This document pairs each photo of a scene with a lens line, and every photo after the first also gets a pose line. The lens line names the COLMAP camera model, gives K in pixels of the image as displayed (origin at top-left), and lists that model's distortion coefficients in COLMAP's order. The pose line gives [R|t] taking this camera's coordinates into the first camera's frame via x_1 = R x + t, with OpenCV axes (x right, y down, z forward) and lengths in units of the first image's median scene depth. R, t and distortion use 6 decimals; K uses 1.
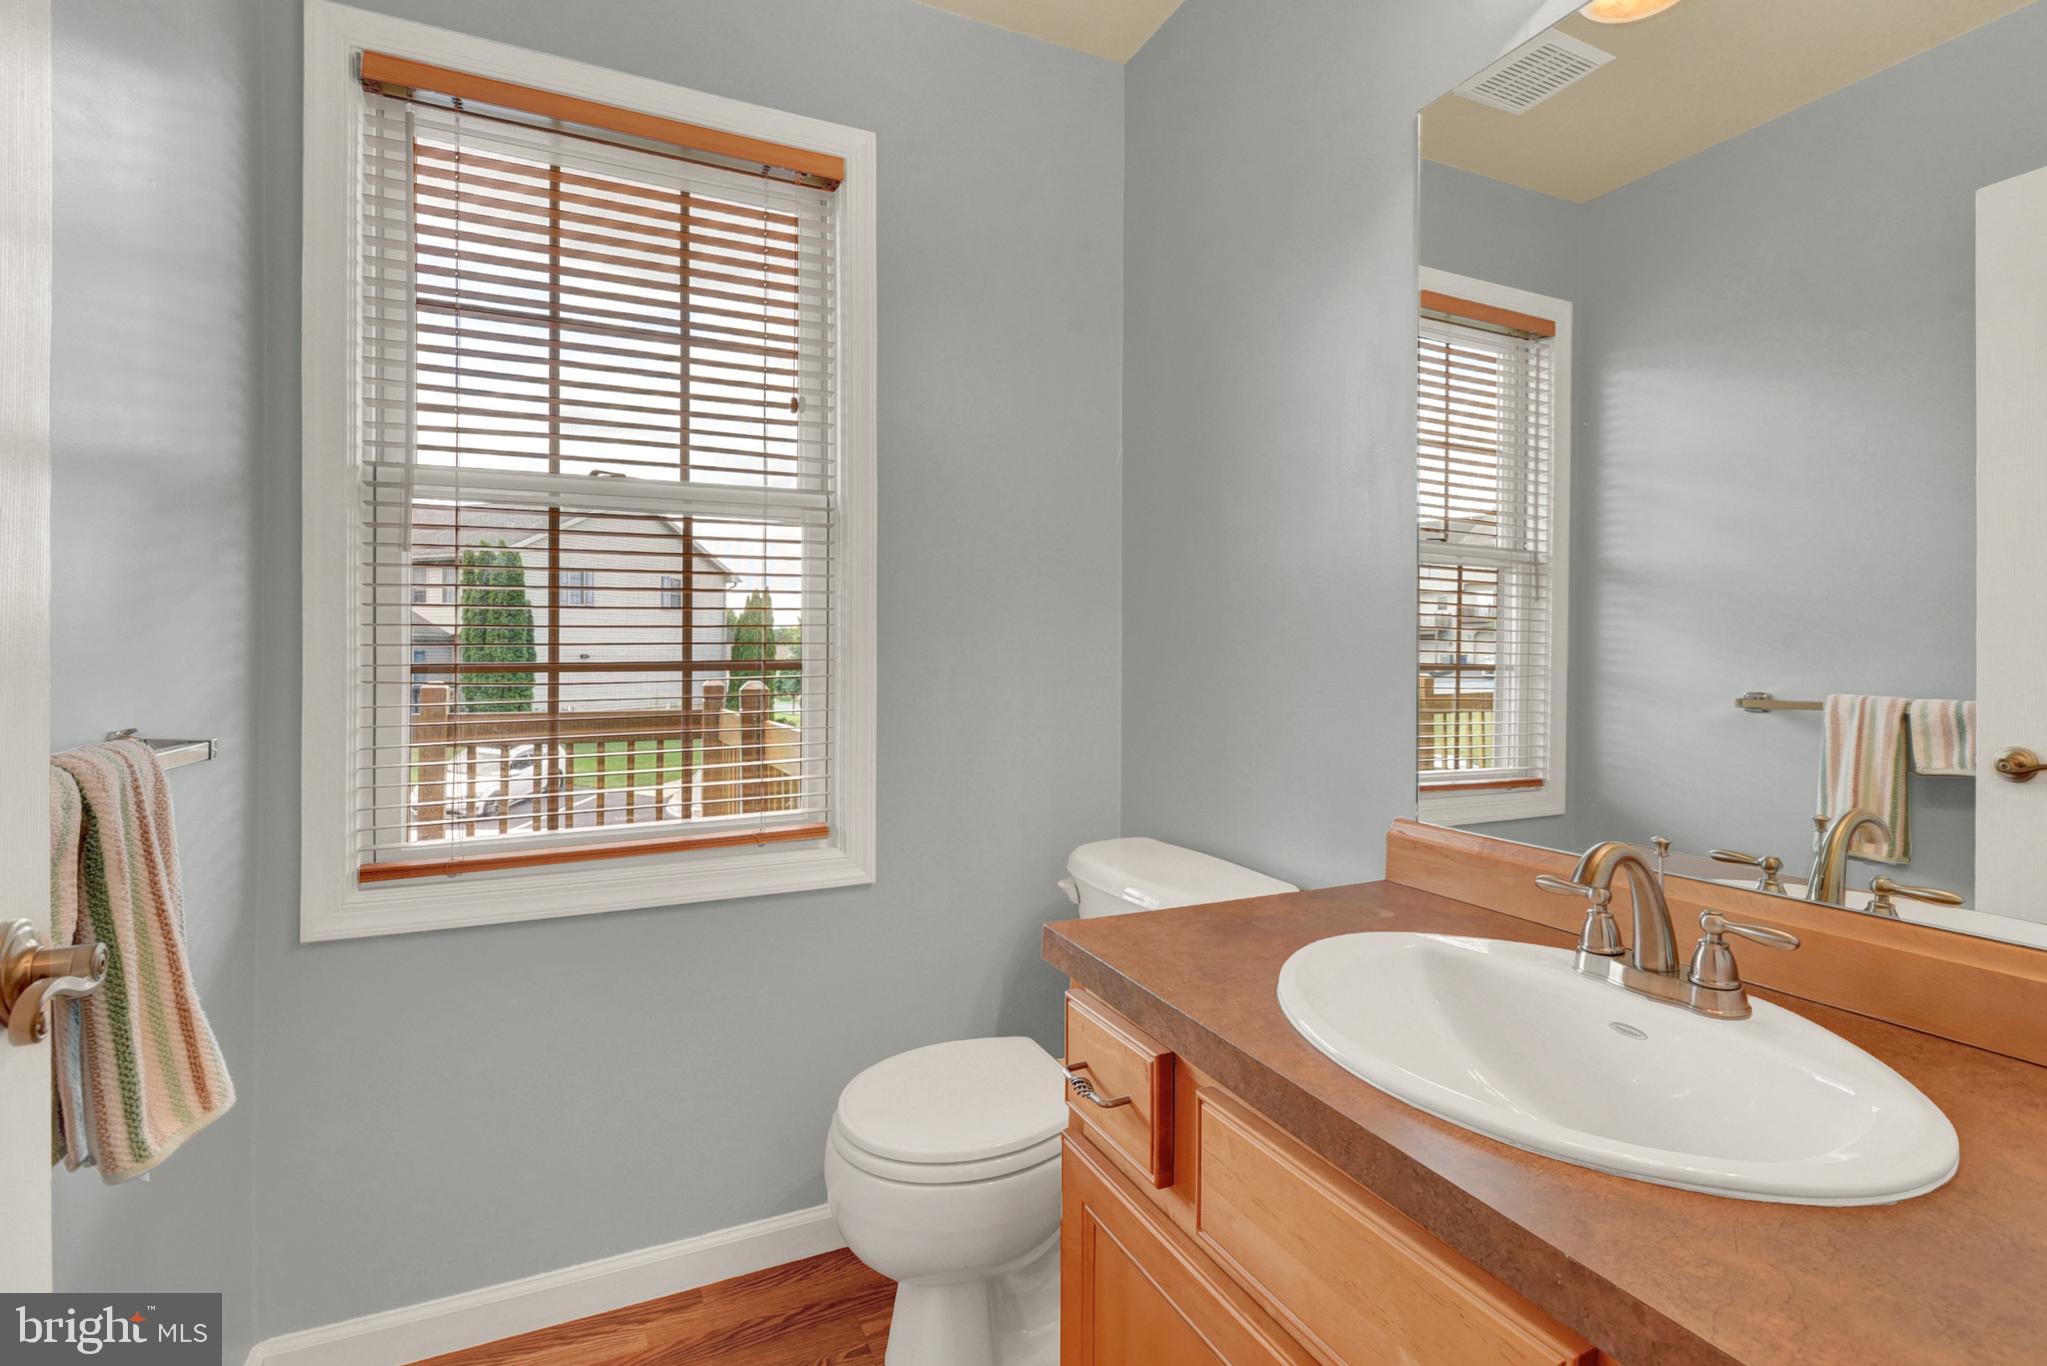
lens RADIAL K [[910.0, 0, 1028.8], [0, 910.0, 689.0], [0, 0, 1]] dist [-0.006882, -0.004457]
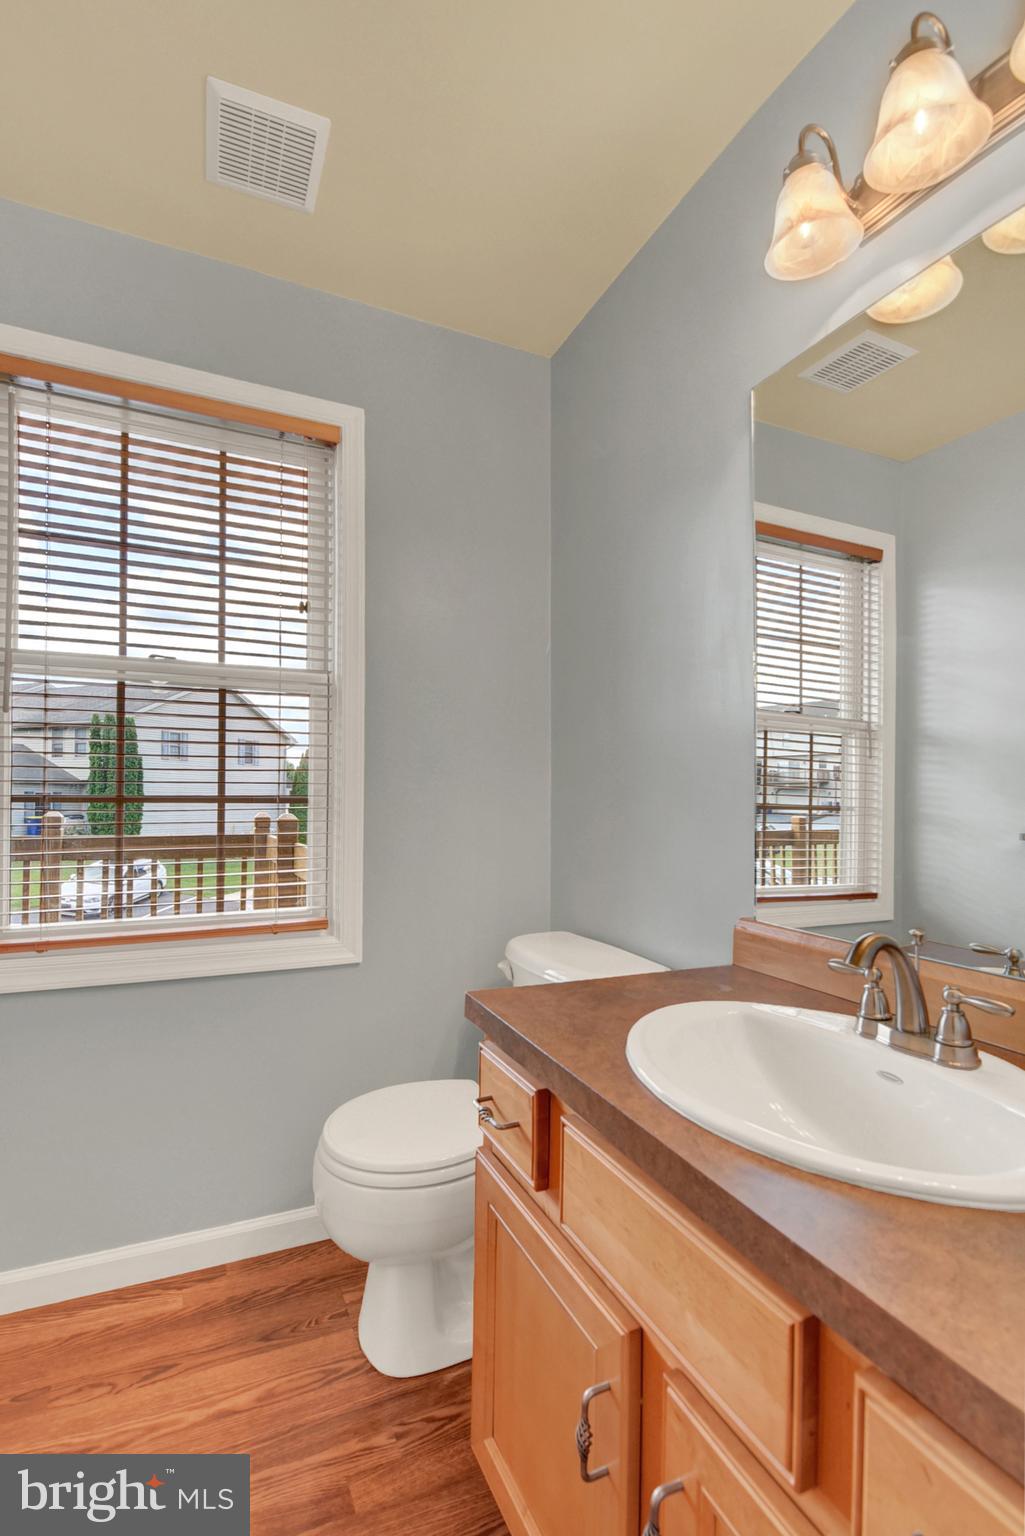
lens RADIAL K [[682.8, 0, 552.2], [0, 682.8, 820.3], [0, 0, 1]] dist [-0.006882, -0.004457]
pose [[0.999767, 0.010055, -0.019109, 0.145678], [-0.010386, 0.999797, -0.017258, 0.019754], [0.018932, 0.017452, 0.999668, -0.004600]]
